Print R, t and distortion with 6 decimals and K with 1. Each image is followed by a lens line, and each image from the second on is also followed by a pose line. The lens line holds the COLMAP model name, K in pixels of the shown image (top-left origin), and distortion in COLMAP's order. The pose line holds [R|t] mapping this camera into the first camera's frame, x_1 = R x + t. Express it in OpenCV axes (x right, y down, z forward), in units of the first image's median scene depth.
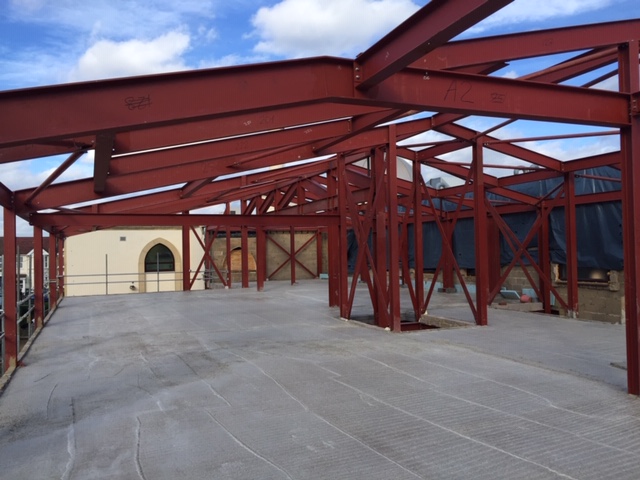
lens RADIAL K [[558.6, 0, 320.0], [0, 558.6, 240.0], [0, 0, 1]] dist [0.078906, -0.114845]
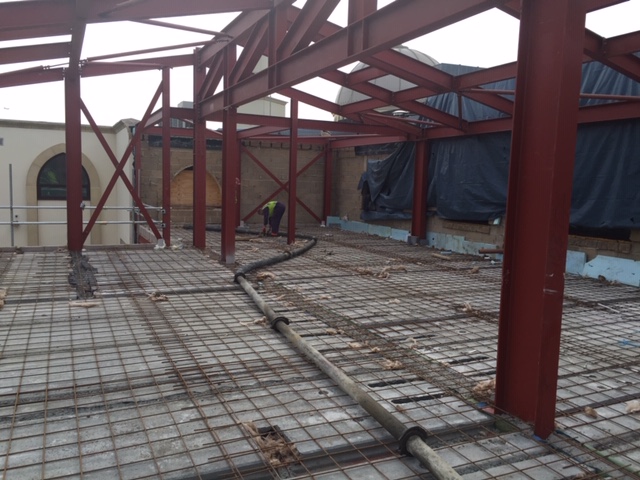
lens RADIAL K [[534.4, 0, 320.0], [0, 534.4, 240.0], [0, 0, 1]] dist [0.076721, -0.122214]
pose [[0.995923, 0.045184, 0.078073, -0.058507], [-0.055213, 0.989780, 0.131477, 0.009969], [-0.071334, -0.135252, 0.988240, 0.490976]]
